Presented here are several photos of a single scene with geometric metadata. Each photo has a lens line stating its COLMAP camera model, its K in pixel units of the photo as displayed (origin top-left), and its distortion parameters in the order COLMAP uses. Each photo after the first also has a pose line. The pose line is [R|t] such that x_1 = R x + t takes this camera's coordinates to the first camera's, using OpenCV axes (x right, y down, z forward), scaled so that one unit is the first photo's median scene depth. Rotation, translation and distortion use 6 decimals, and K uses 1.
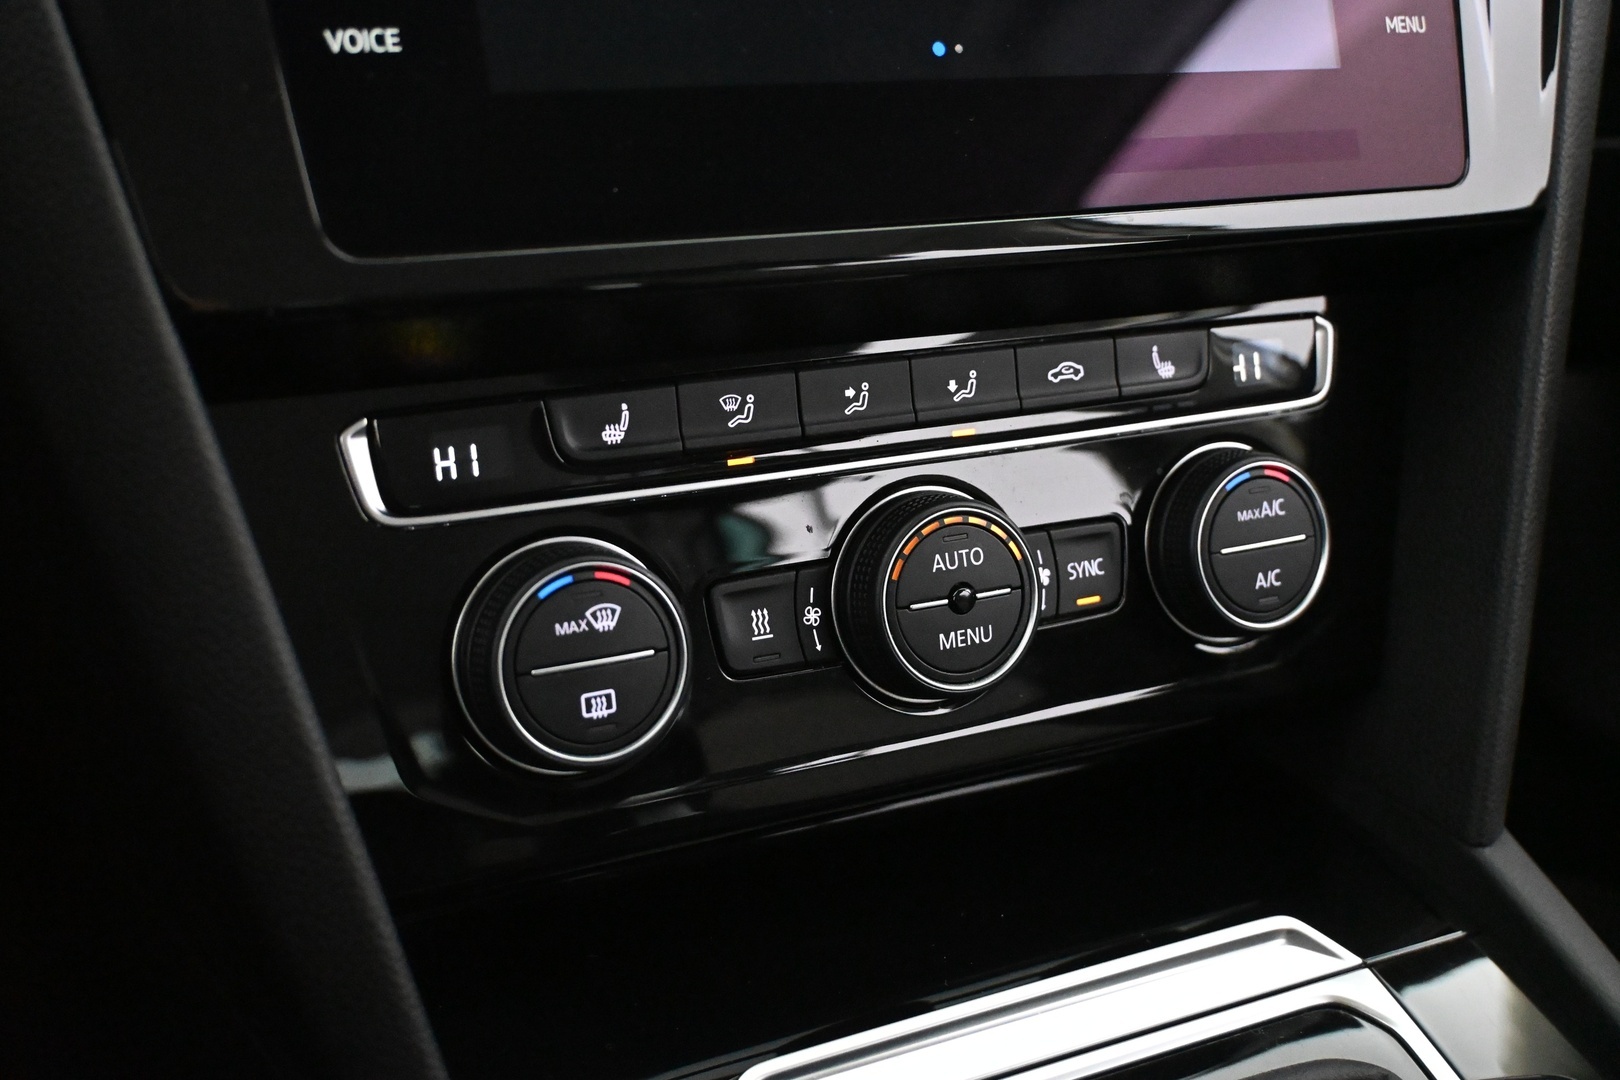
lens RADIAL K [[1838.6, 0, 810.0], [0, 1838.6, 540.0], [0, 0, 1]] dist [-0.010600, 0.029108]
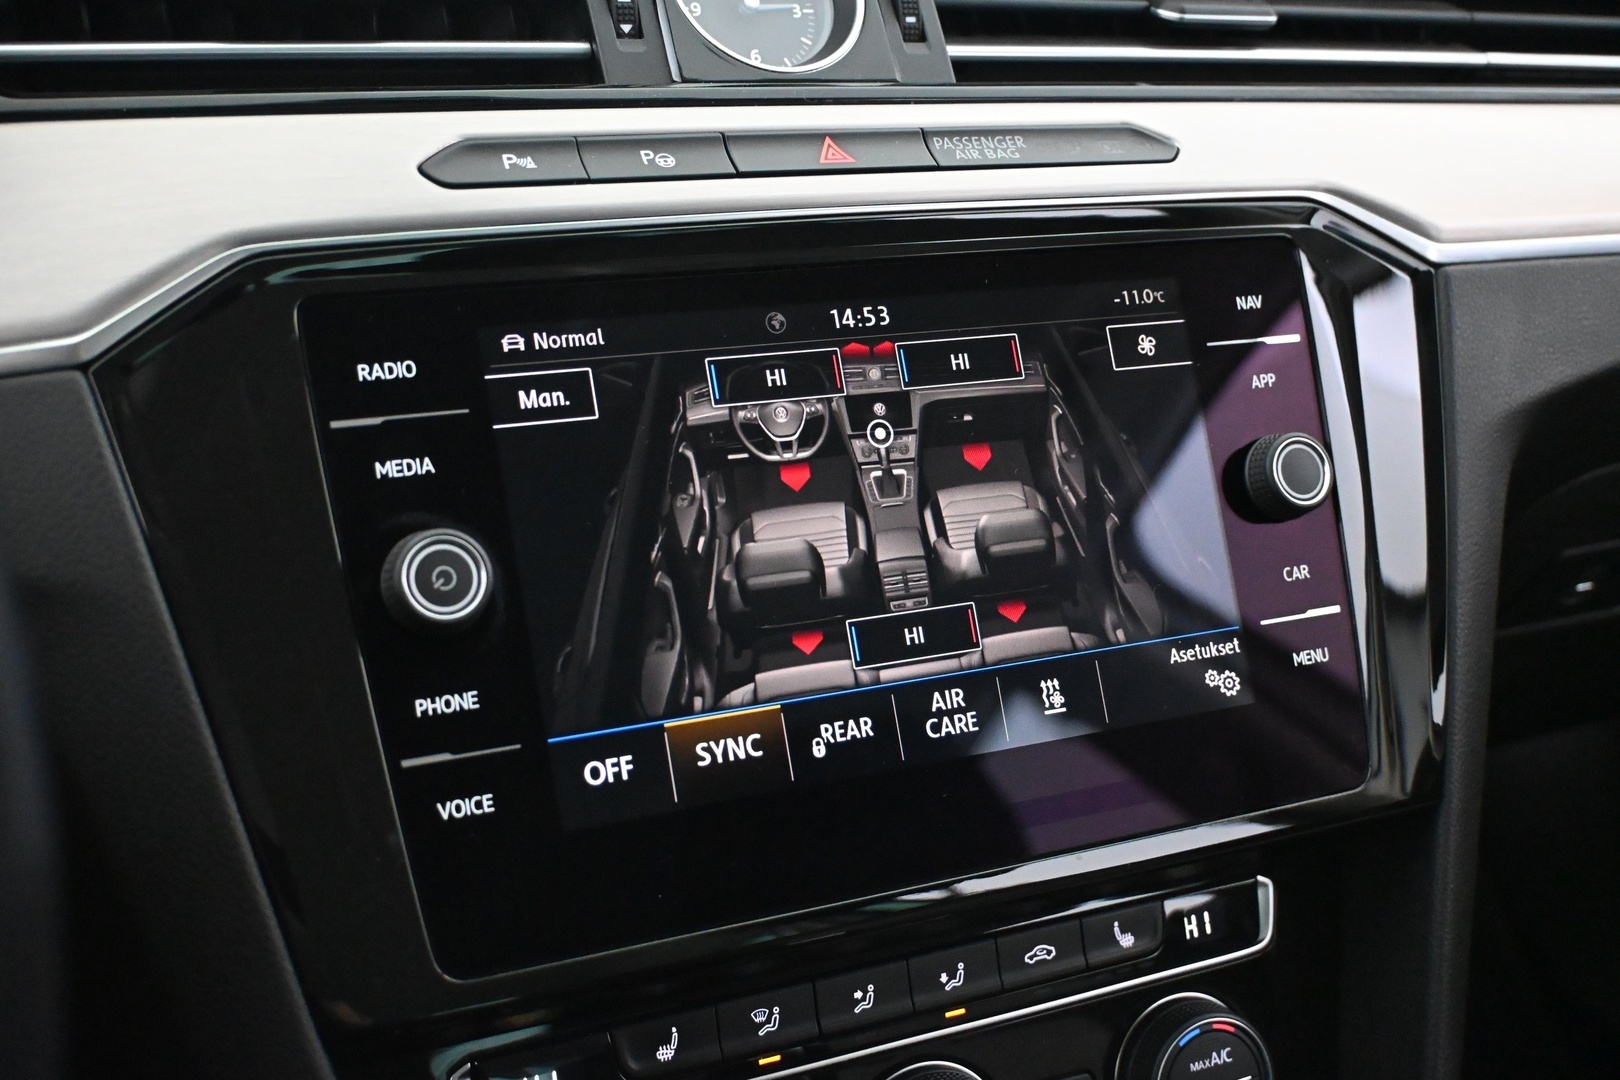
lens RADIAL K [[1819.2, 0, 810.0], [0, 1819.2, 540.0], [0, 0, 1]] dist [0.003213, -0.012621]
pose [[0.998190, -0.028037, -0.053197, 0.058932], [0.022740, 0.994958, -0.097679, -0.248364], [0.055668, 0.096292, 0.993795, -0.228195]]
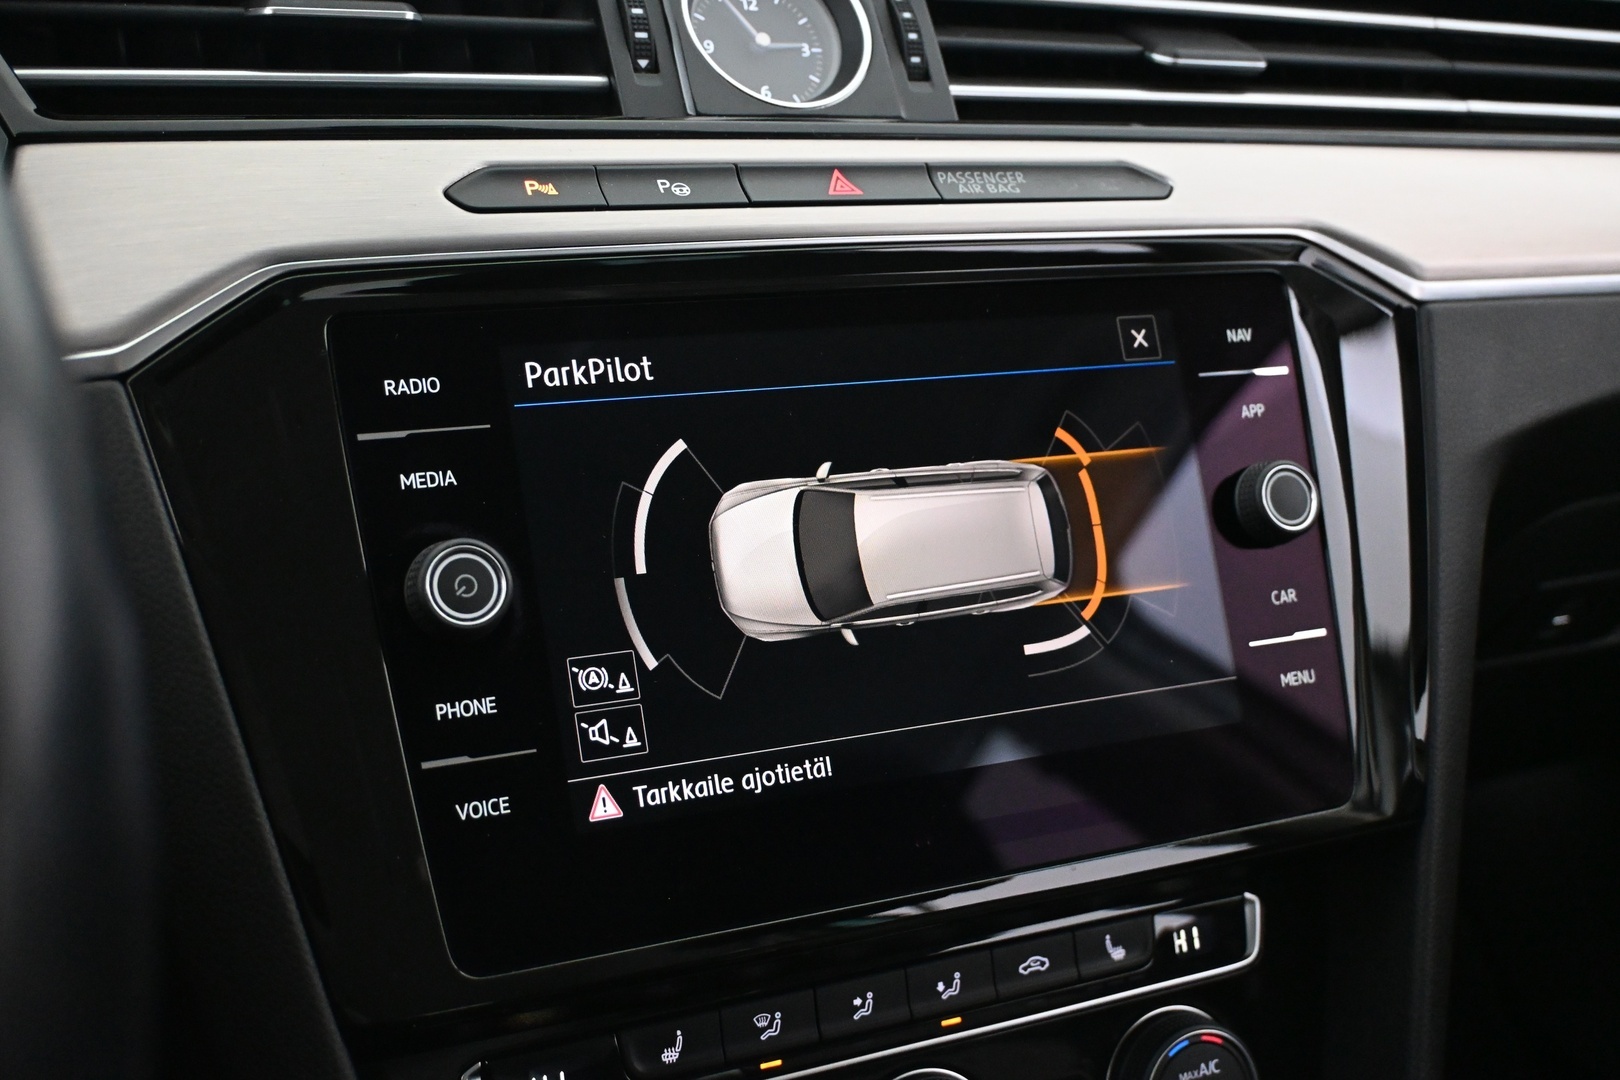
lens RADIAL K [[1819.2, 0, 810.0], [0, 1819.2, 540.0], [0, 0, 1]] dist [0.003213, -0.012621]
pose [[0.999008, -0.018779, -0.040372, 0.042660], [0.013649, 0.992216, -0.123781, -0.225590], [0.042382, 0.123107, 0.991488, -0.263263]]
